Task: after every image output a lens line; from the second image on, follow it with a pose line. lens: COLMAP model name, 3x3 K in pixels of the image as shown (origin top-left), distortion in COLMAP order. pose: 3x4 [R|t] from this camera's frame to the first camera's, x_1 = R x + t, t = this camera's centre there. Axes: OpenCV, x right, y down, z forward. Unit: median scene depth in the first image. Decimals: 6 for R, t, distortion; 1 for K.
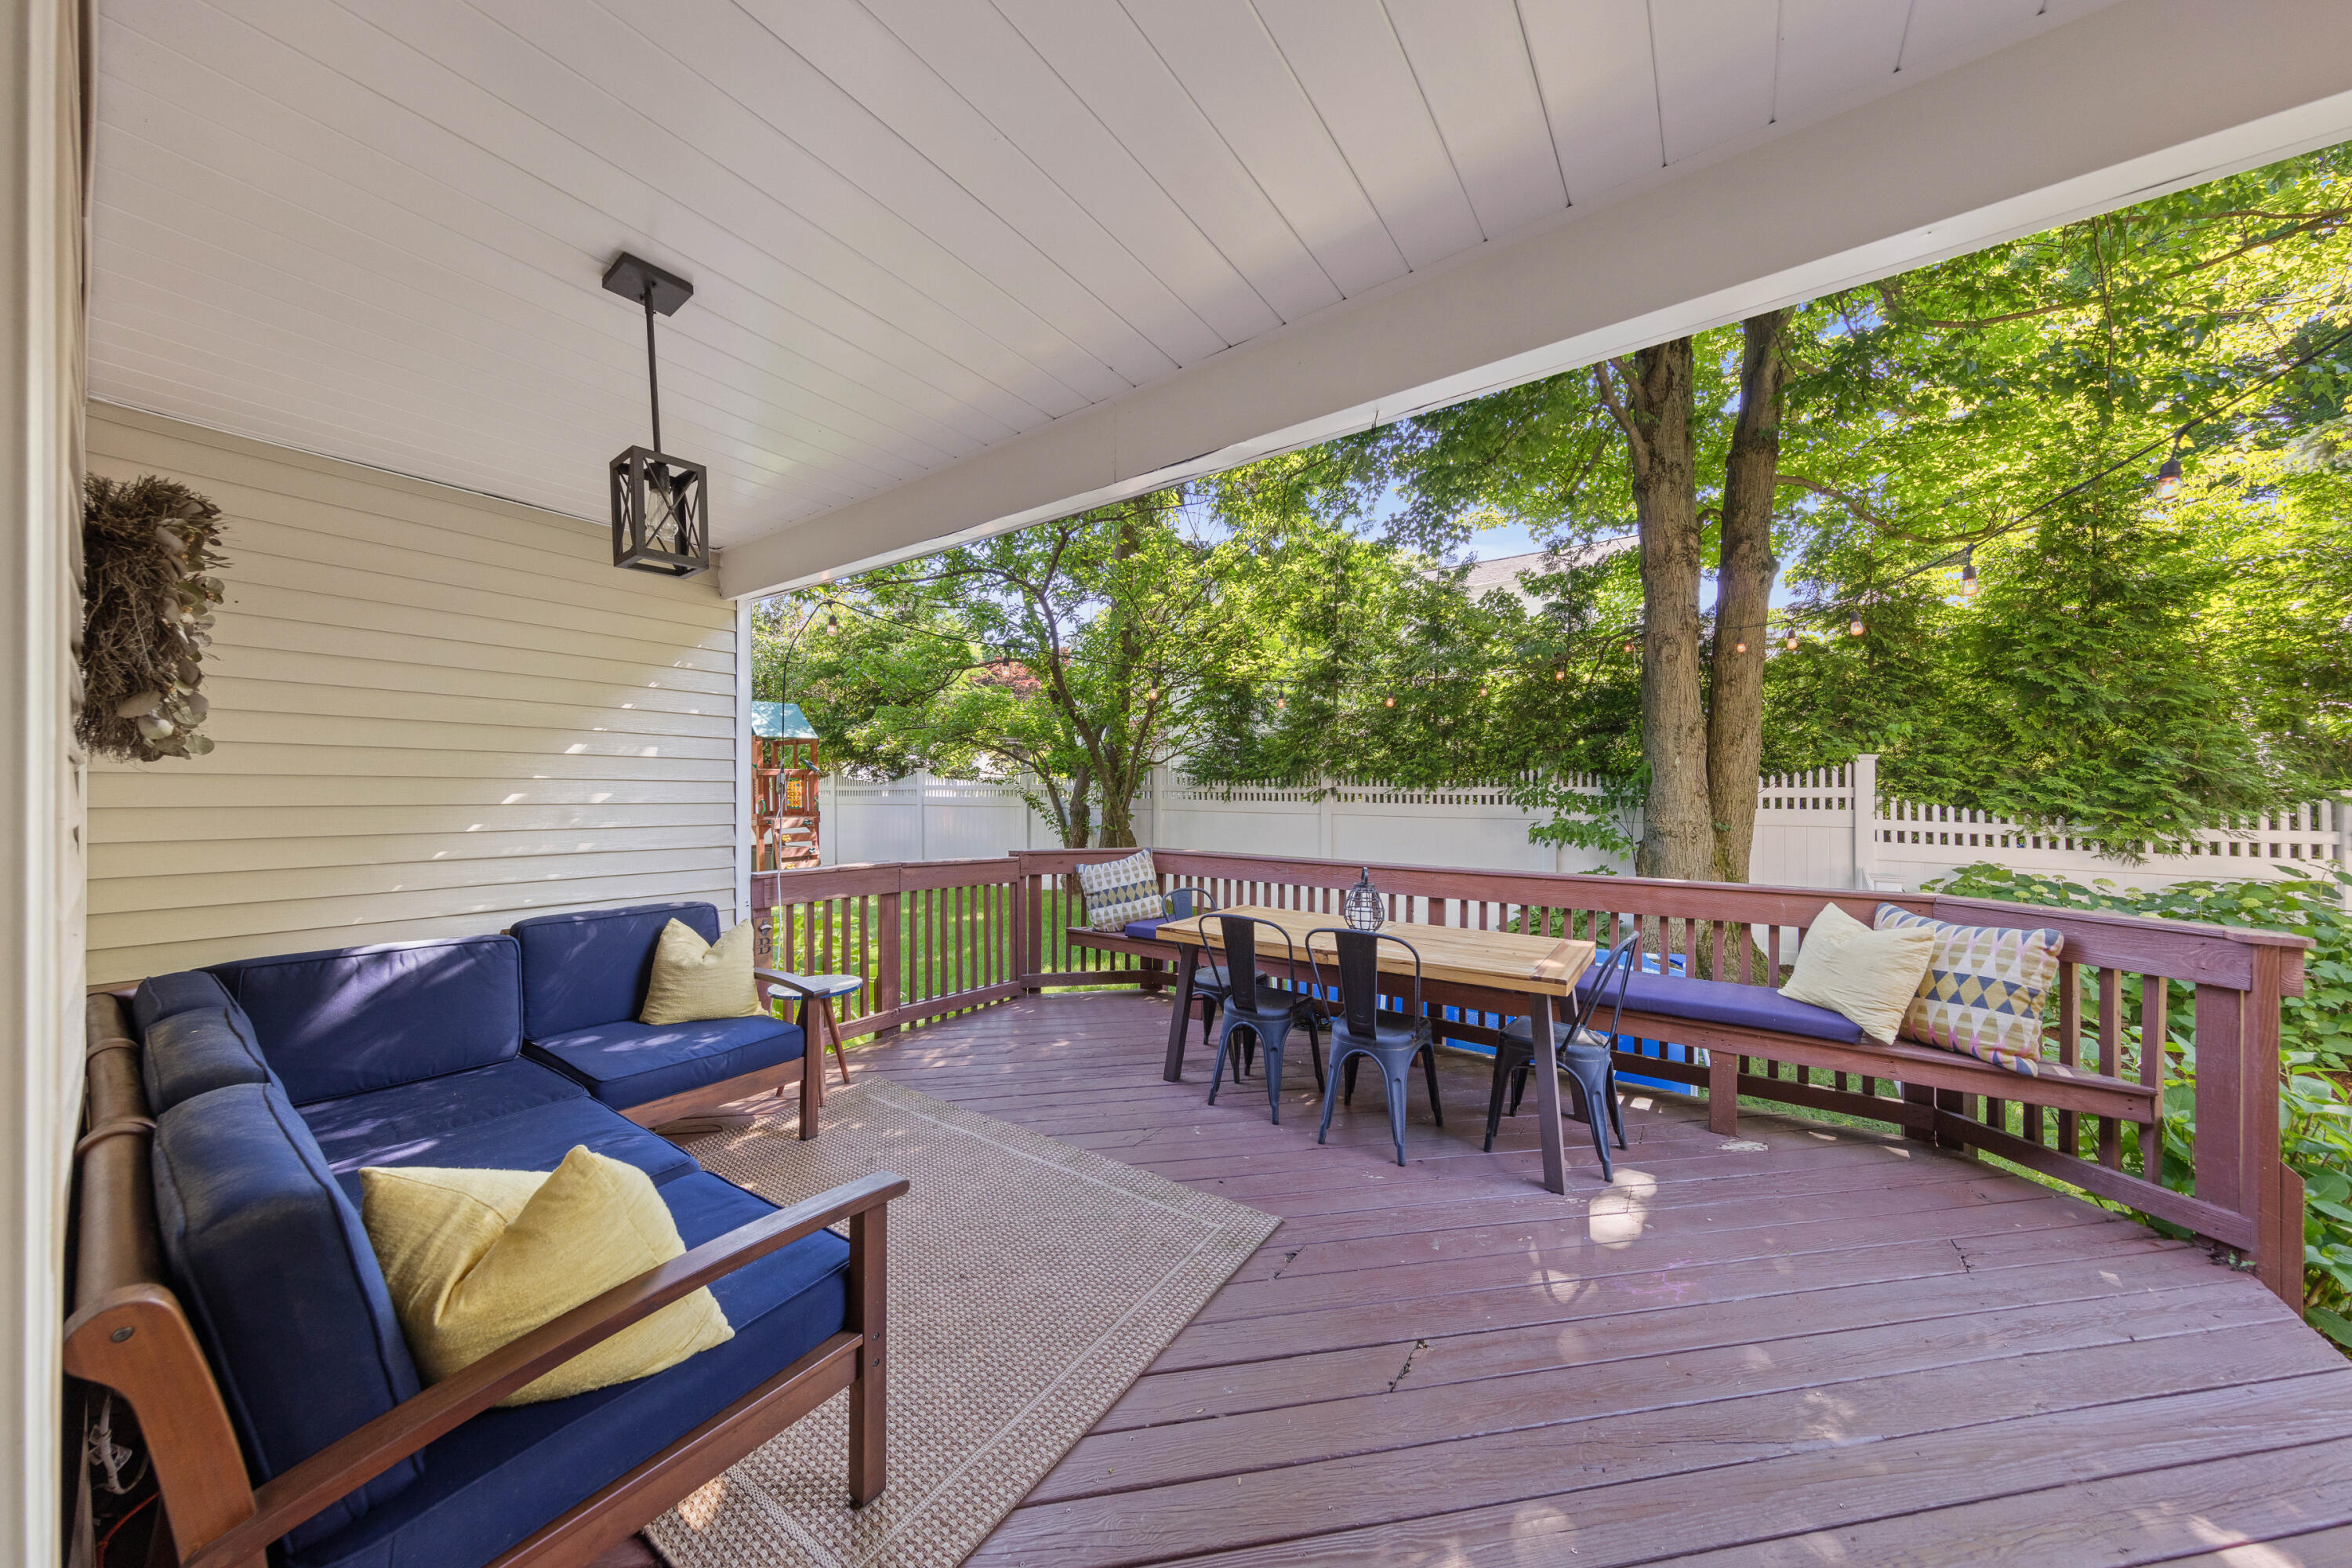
lens RADIAL K [[769.3, 0, 1169.3], [0, 769.3, 792.9], [0, 0, 1]] dist [0.000552, 0.000009]
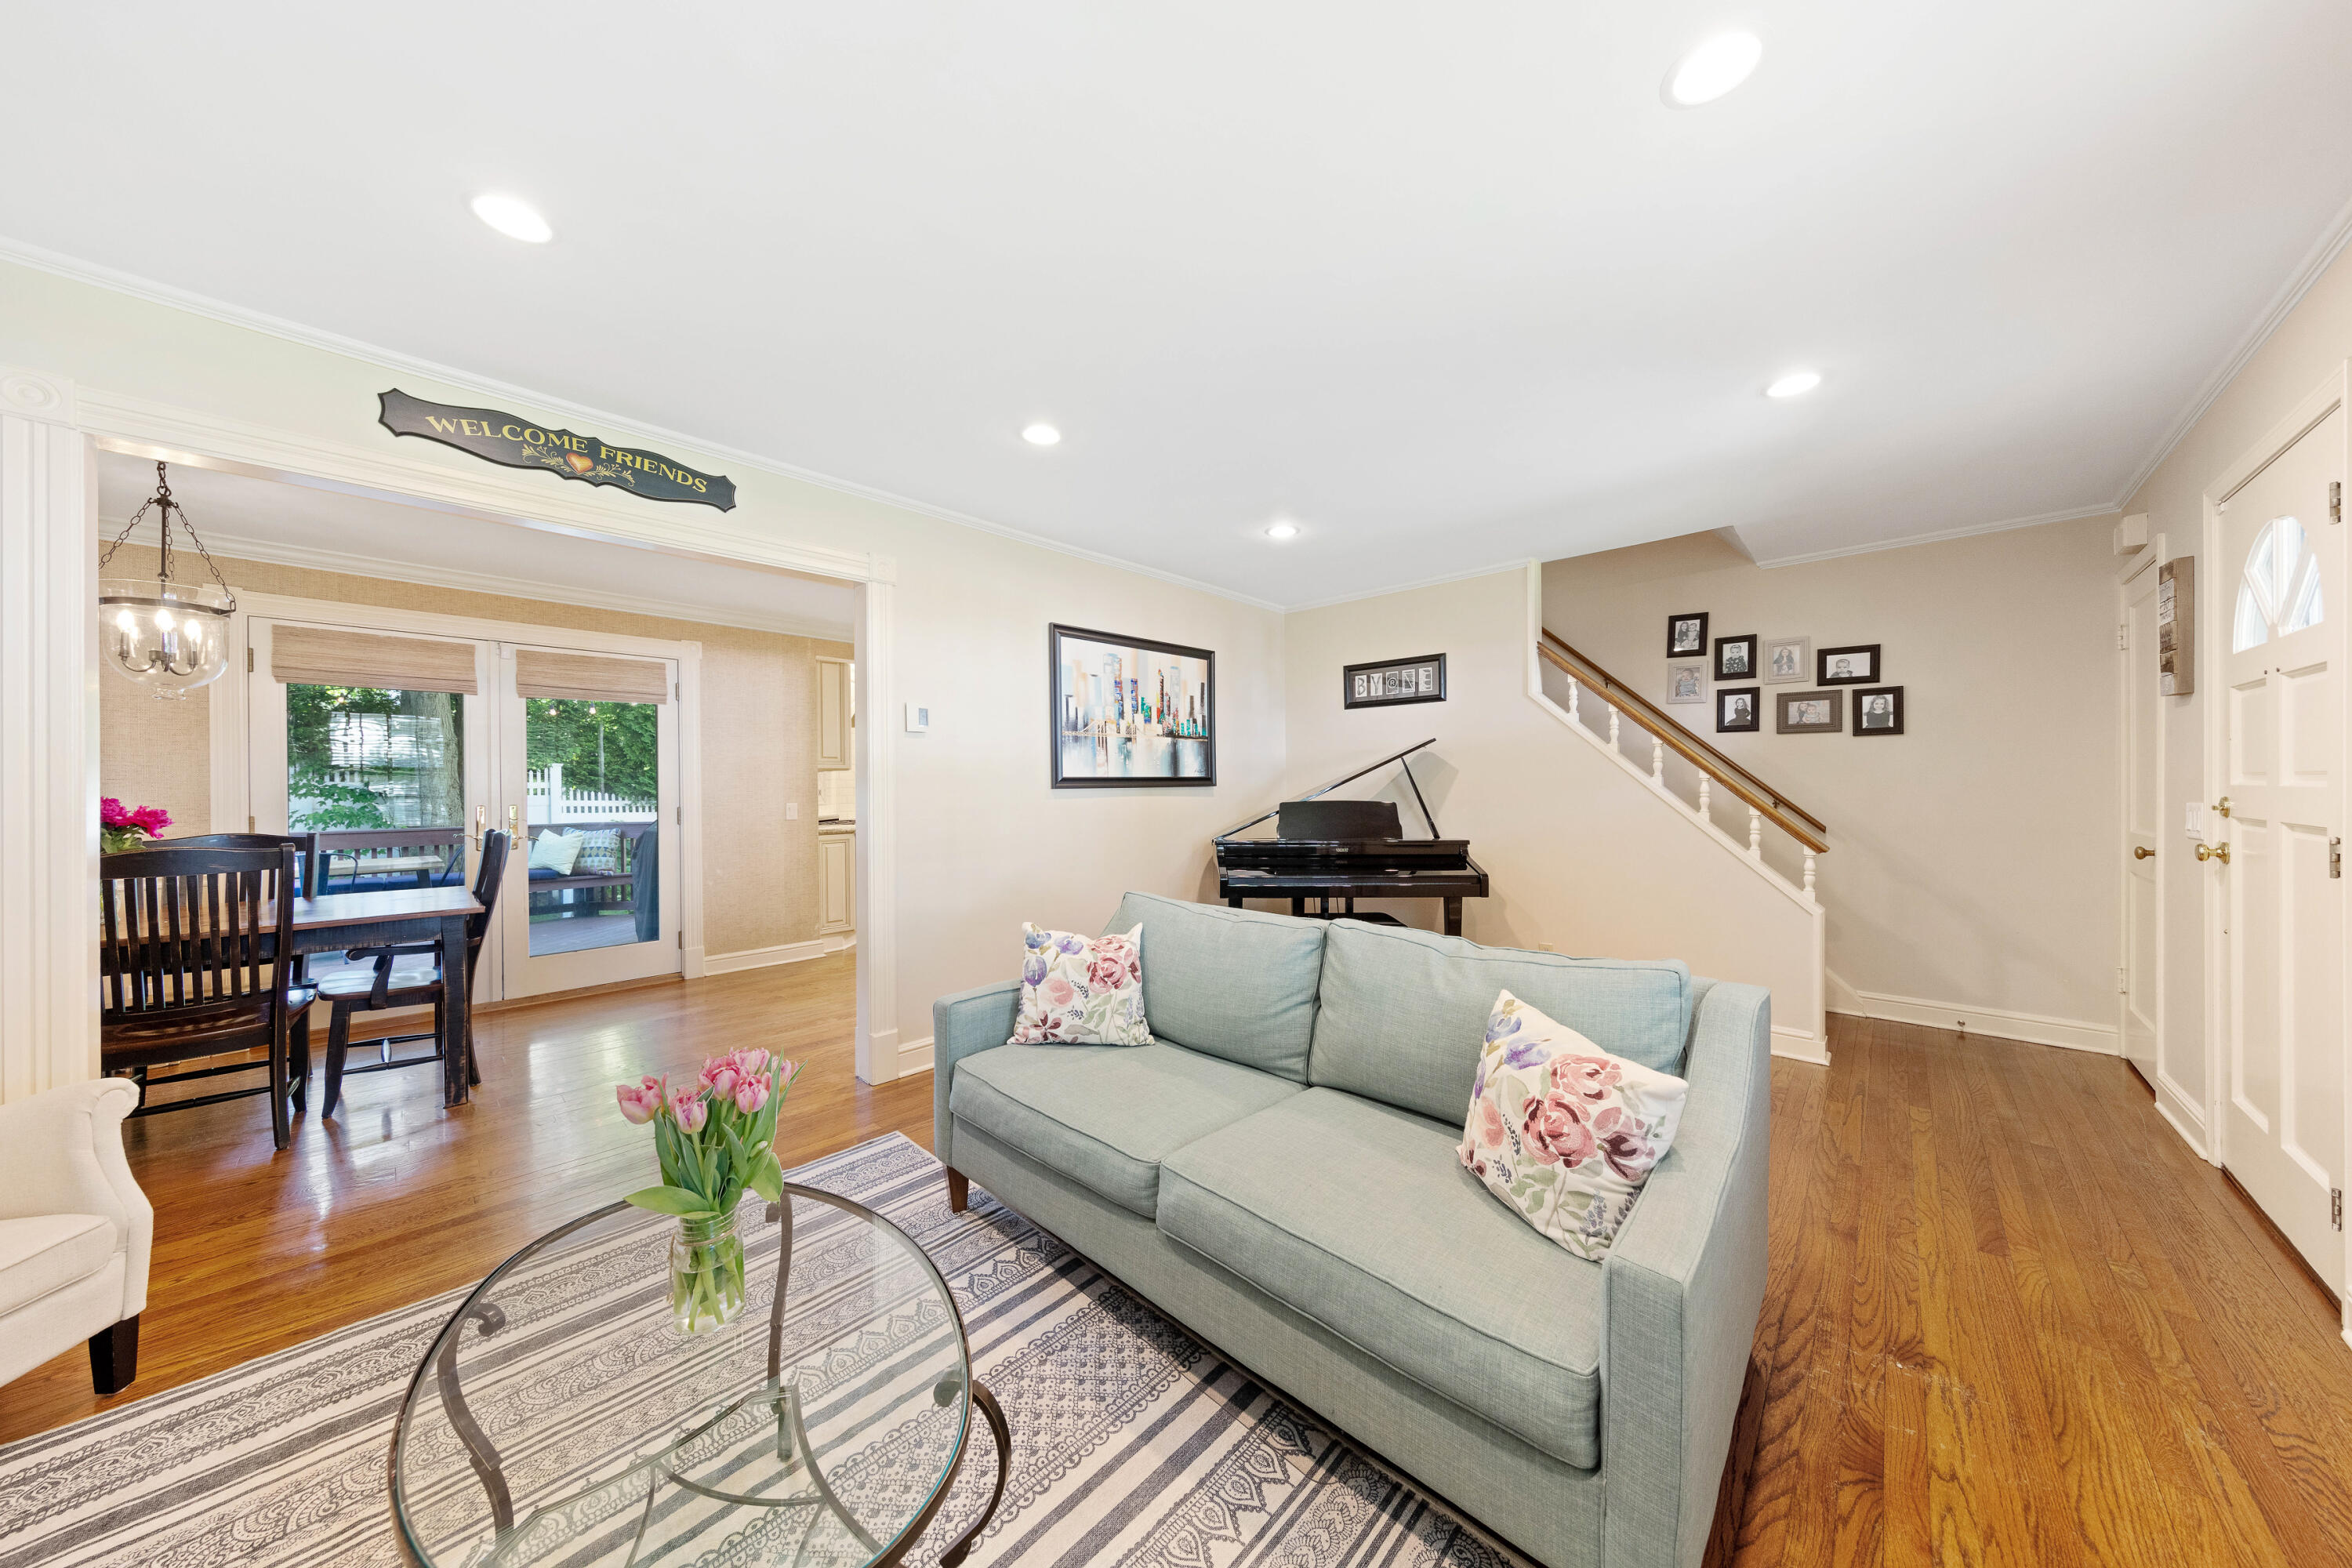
lens RADIAL K [[743.9, 0, 1172.8], [0, 743.9, 786.0], [0, 0, 1]] dist [0.001402, 0.000072]
pose [[0.139032, -0.003892, 0.990280, -0.584372], [0.004609, 0.999984, 0.003283, 0.002135], [-0.990277, 0.004108, 0.139047, -0.631361]]
